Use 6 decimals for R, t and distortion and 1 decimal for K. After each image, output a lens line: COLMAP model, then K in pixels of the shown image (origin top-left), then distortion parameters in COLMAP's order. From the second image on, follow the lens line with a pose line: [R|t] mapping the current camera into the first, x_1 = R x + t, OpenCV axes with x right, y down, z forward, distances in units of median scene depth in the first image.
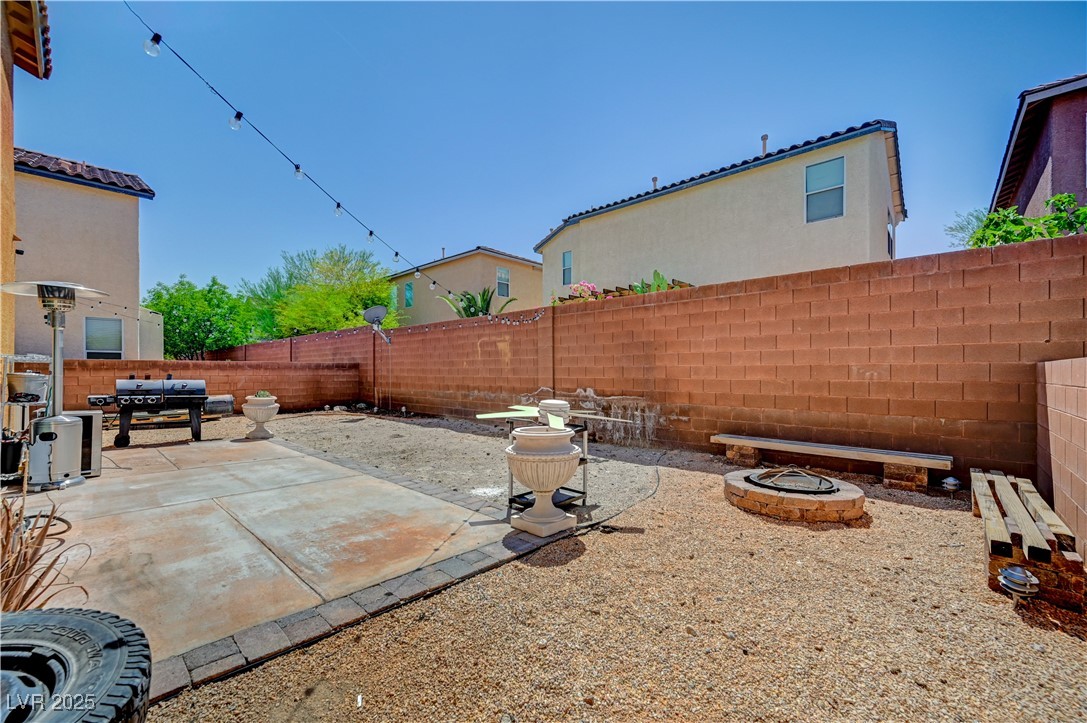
lens RADIAL K [[431.2, 0, 542.5], [0, 431.2, 368.4], [0, 0, 1]] dist [-0.001355, 0.001209]
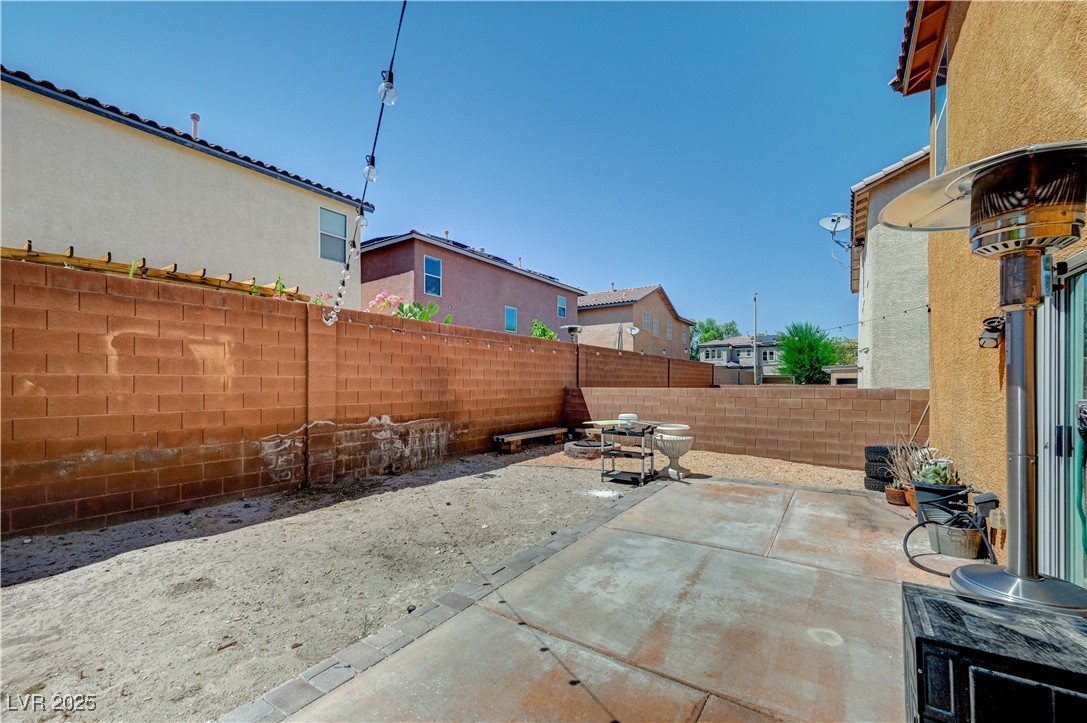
lens RADIAL K [[431.2, 0, 545.8], [0, 431.2, 383.3], [0, 0, 1]] dist [-0.001355, 0.001209]
pose [[-0.139414, 0.000536, 0.990234, -0.858272], [-0.004825, 0.999988, -0.001221, -0.020242], [-0.990222, -0.004948, -0.139410, 0.860964]]
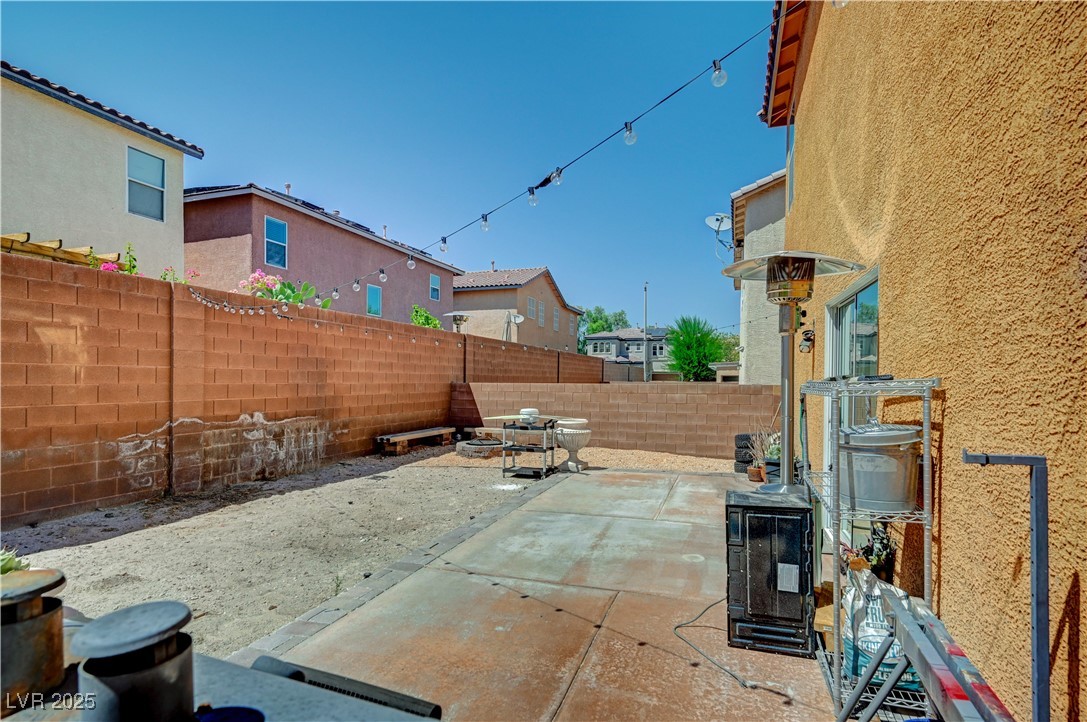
lens RADIAL K [[527.7, 0, 542.2], [0, 527.7, 383.7], [0, 0, 1]] dist [0.001112, -0.000752]
pose [[-0.390185, -0.008787, 0.920695, -1.012735], [-0.011316, 0.999925, 0.004748, -0.015515], [-0.920667, -0.008566, -0.390255, 0.970395]]
